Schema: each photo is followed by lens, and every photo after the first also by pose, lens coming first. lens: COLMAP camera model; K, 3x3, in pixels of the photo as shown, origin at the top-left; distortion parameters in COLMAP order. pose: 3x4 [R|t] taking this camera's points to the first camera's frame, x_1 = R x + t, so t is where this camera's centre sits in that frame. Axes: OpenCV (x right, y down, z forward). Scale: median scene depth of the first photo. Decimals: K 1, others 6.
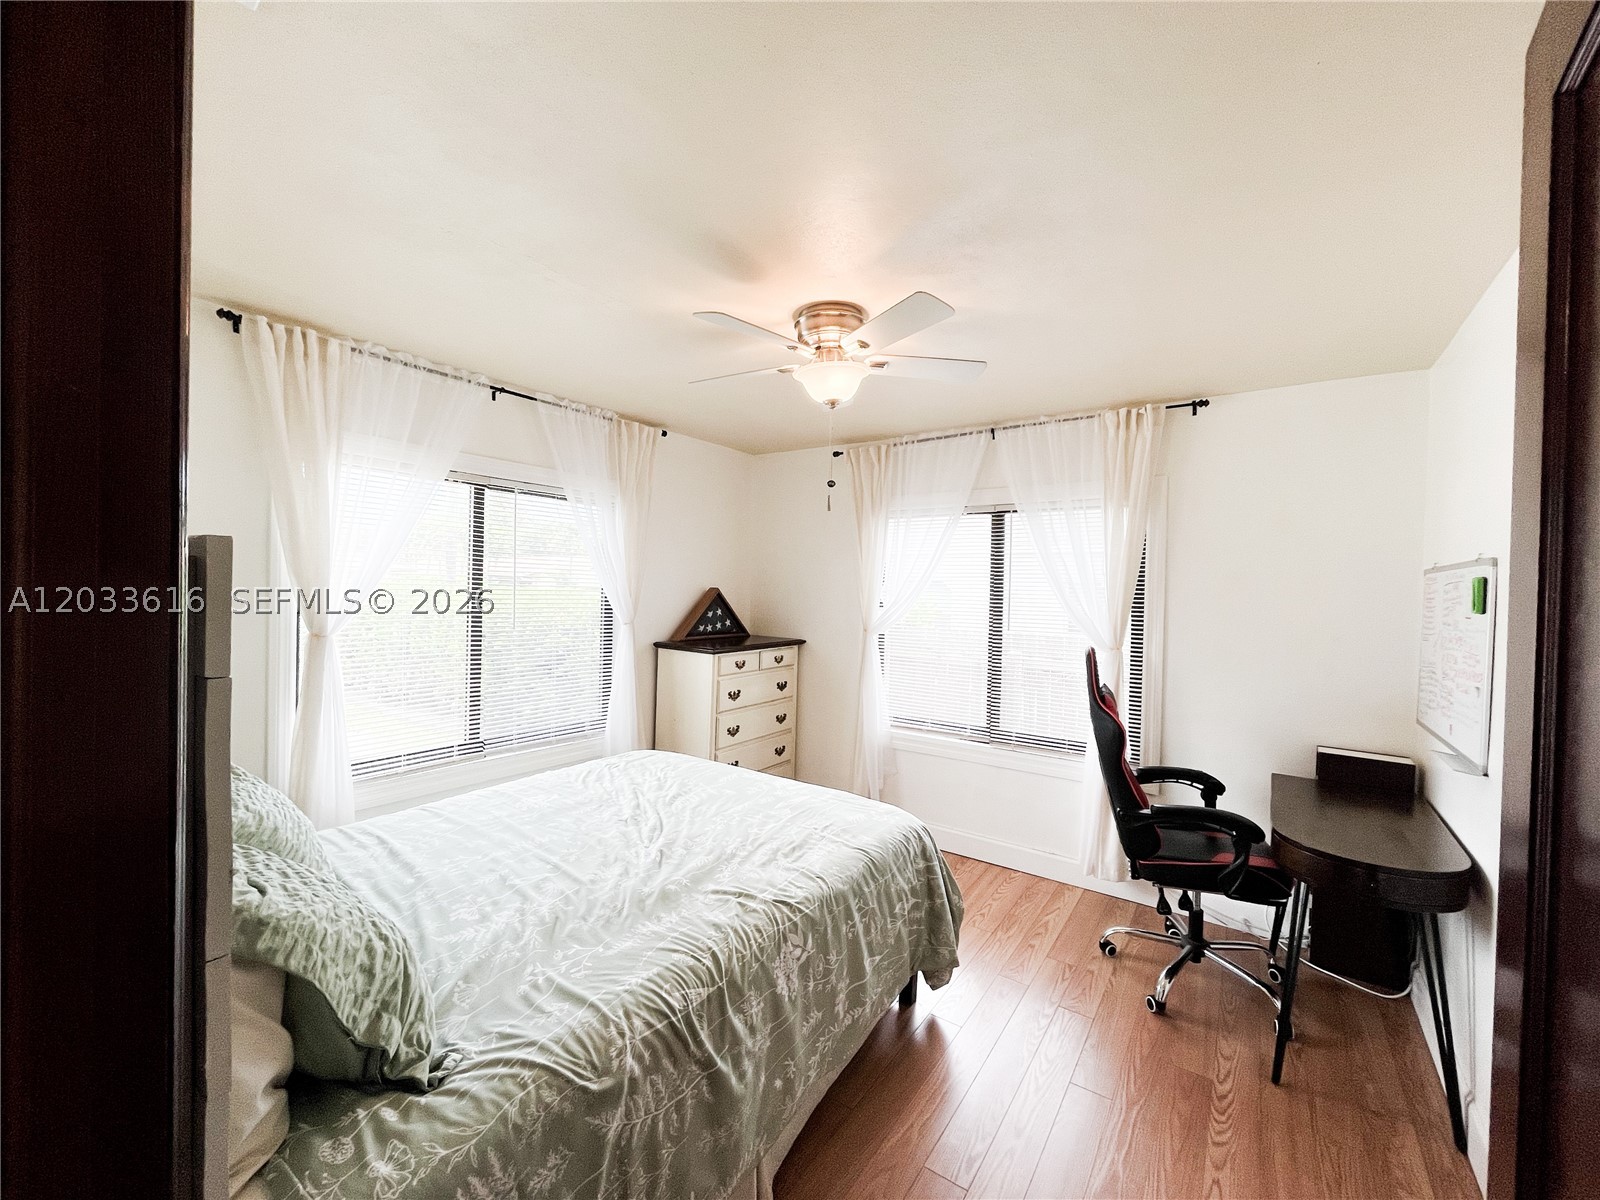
lens RADIAL K [[651.6, 0, 800.0], [0, 651.6, 600.0], [0, 0, 1]] dist [-0.001250, -0.000177]
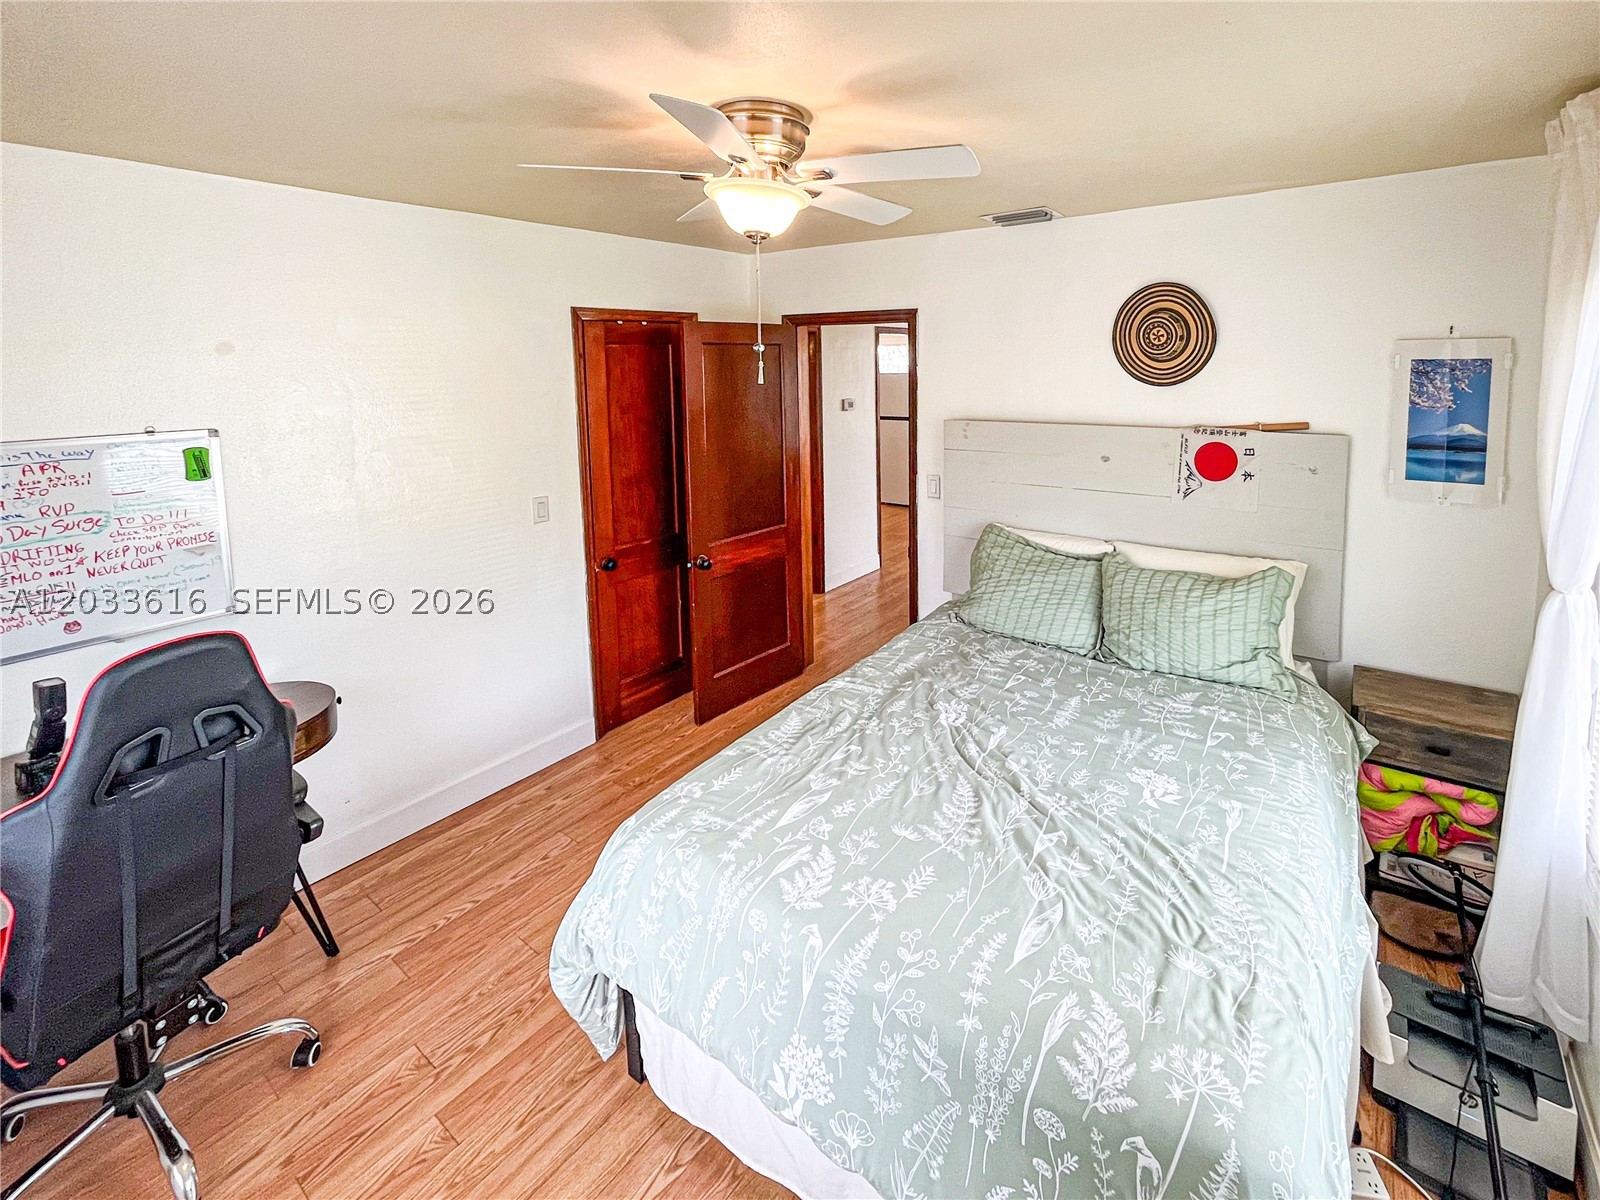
lens RADIAL K [[651.6, 0, 800.0], [0, 651.6, 600.0], [0, 0, 1]] dist [-0.001250, -0.000177]
pose [[-0.996413, -0.029019, 0.079488, -0.054876], [0.000683, 0.936572, 0.350474, -0.138594], [-0.084617, 0.349271, -0.933193, 1.592128]]
